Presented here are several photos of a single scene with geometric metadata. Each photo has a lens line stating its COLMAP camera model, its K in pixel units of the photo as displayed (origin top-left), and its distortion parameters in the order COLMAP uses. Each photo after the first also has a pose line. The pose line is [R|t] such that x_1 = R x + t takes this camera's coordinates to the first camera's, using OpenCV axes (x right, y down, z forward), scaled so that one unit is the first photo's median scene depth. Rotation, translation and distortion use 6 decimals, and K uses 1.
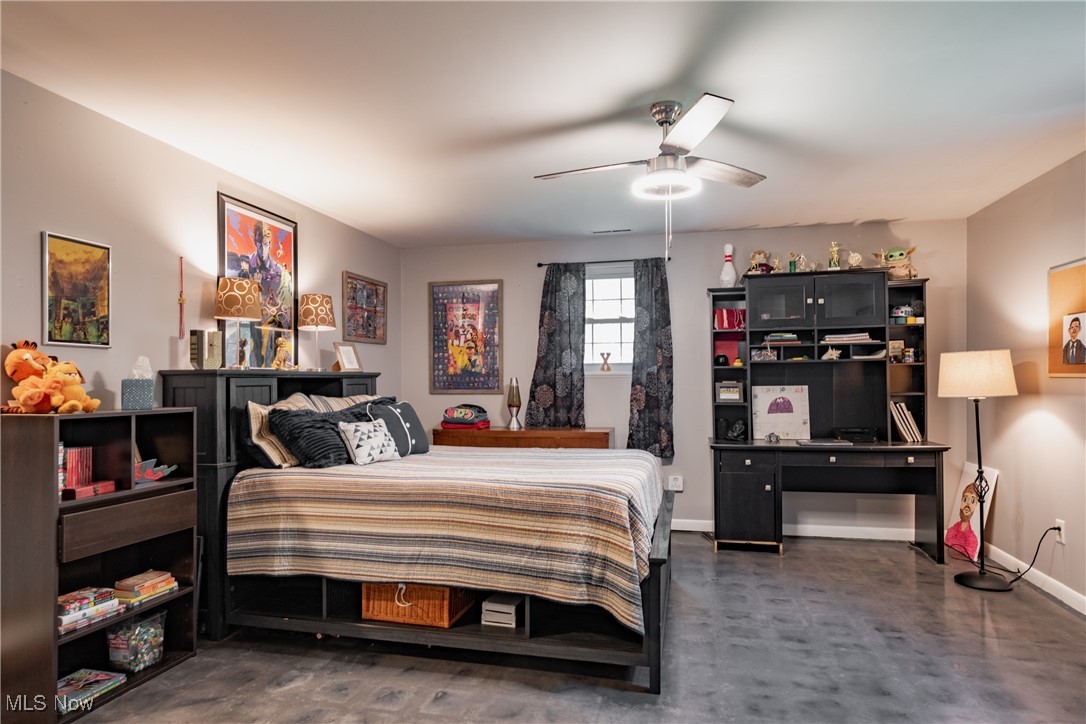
lens RADIAL K [[622.1, 0, 540.8], [0, 622.1, 373.3], [0, 0, 1]] dist [0.000802, 0.000593]
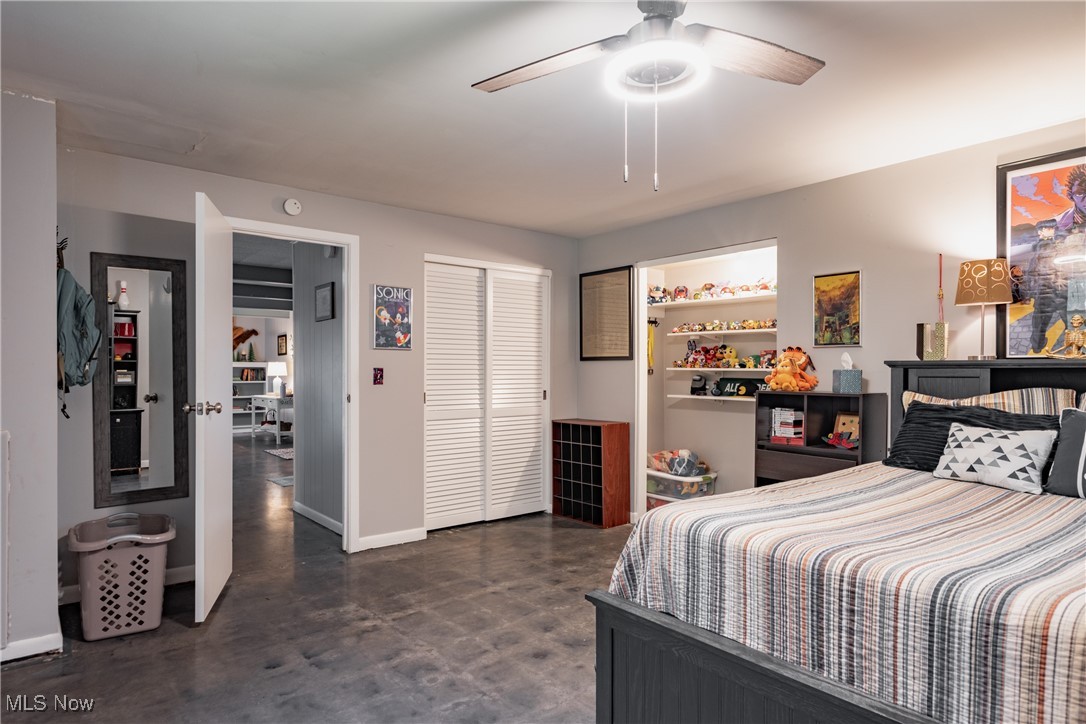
lens RADIAL K [[622.1, 0, 540.8], [0, 622.1, 373.3], [0, 0, 1]] dist [0.000802, 0.000593]
pose [[-0.601429, 0.009499, -0.798870, 0.792839], [0.012903, 0.999914, 0.002176, 0.005864], [0.798822, -0.008999, -0.601500, 1.270724]]
